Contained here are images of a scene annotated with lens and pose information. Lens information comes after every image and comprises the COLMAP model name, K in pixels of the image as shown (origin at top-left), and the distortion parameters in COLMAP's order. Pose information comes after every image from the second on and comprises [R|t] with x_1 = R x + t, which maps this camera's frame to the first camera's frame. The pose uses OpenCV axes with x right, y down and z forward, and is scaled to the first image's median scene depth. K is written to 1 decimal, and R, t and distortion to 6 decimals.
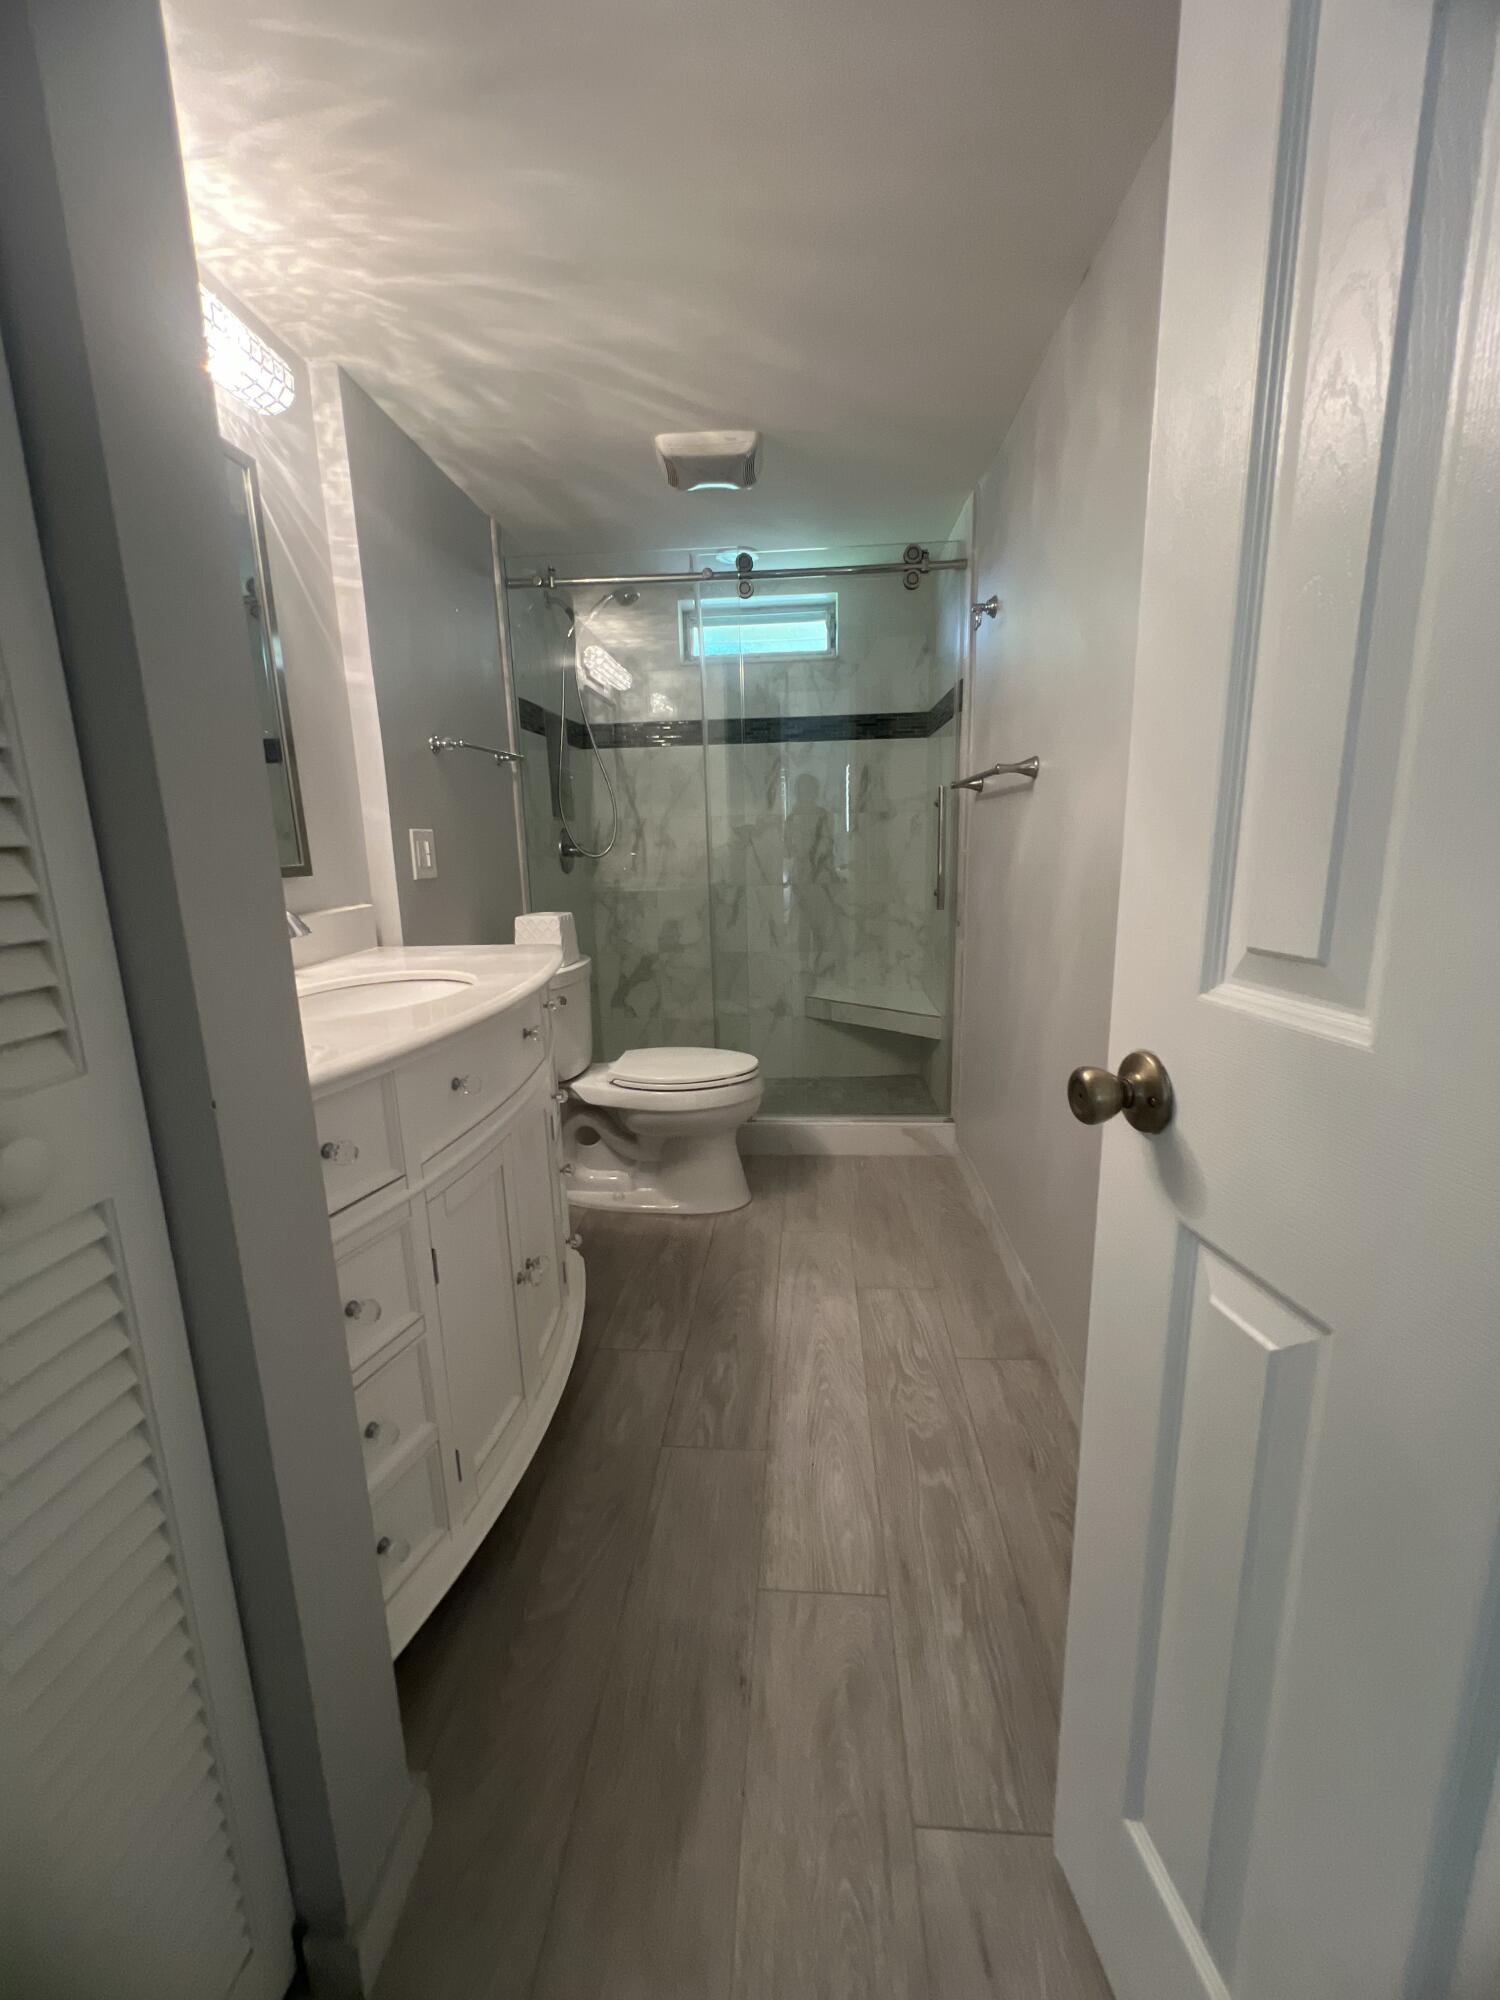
lens RADIAL K [[801.2, 0, 750.0], [0, 801.2, 1000.0], [0, 0, 1]] dist [-0.000577, 0.000341]
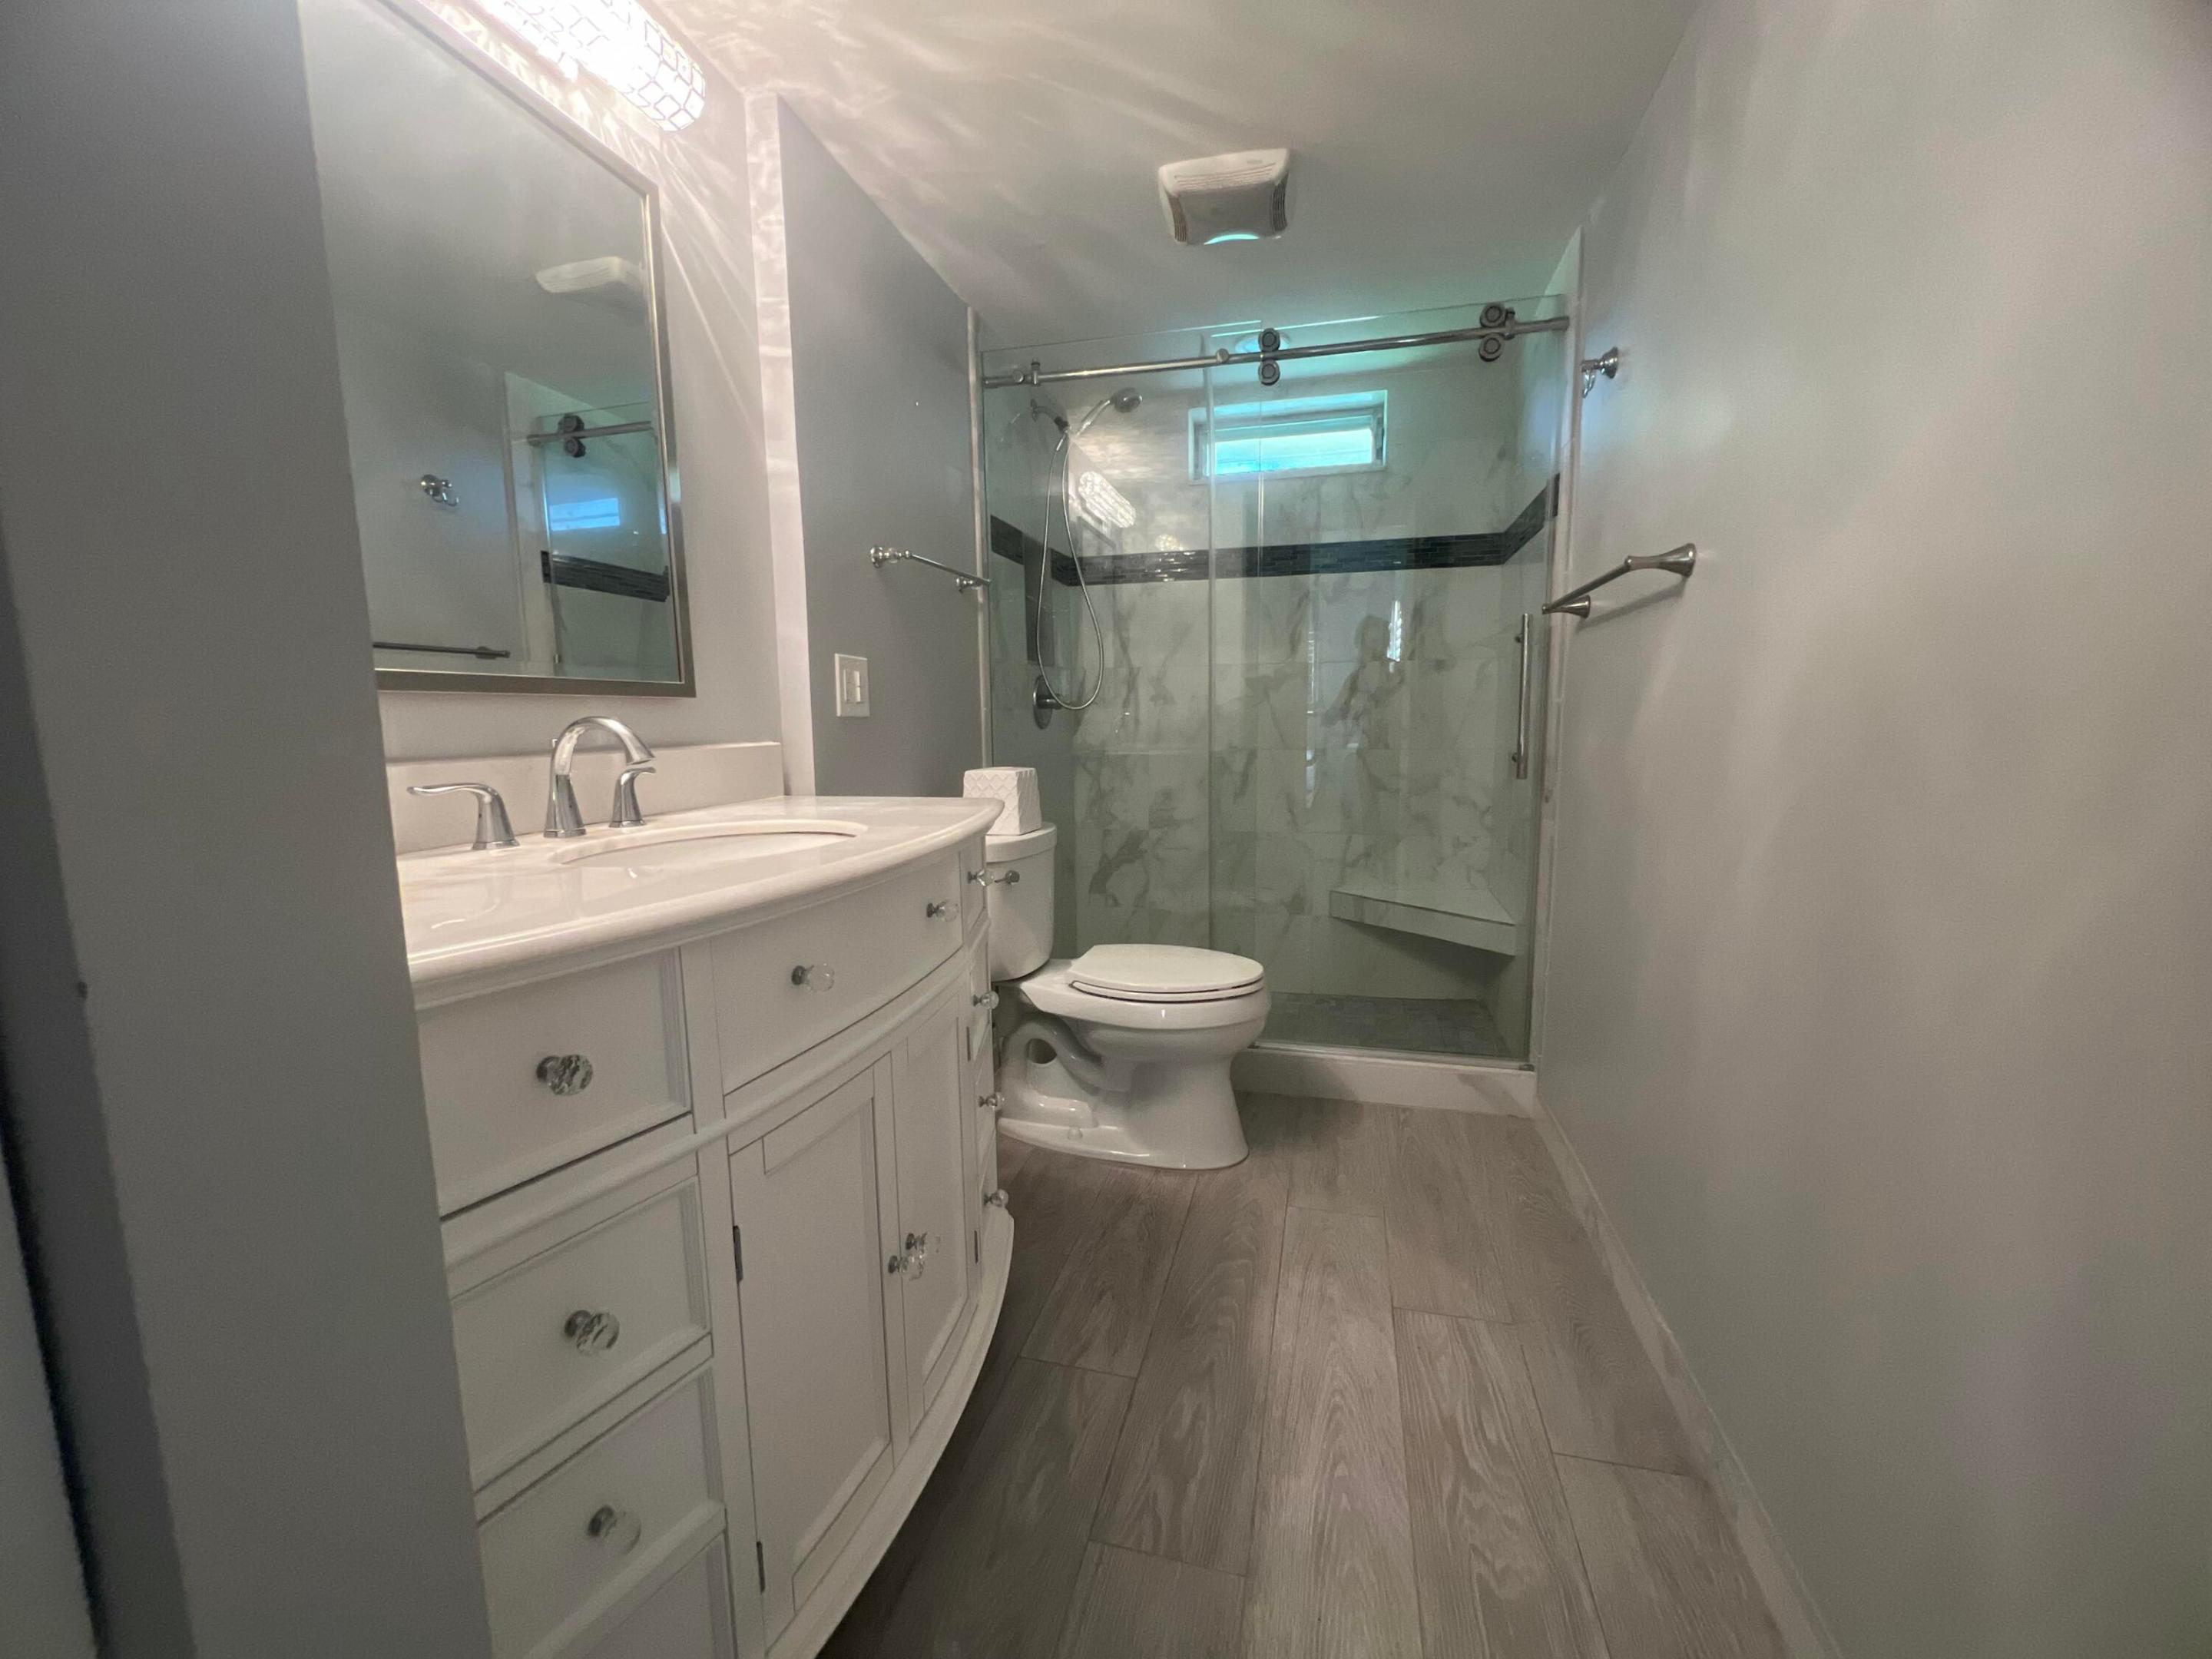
lens RADIAL K [[905.9, 0, 1106.0], [0, 905.9, 829.5], [0, 0, 1]] dist [-0.000817, 0.000140]
pose [[0.984008, 0.036442, -0.174359, 0.008719], [-0.048744, 0.996575, -0.066805, 0.009618], [0.171328, 0.074236, 0.982413, 0.132921]]
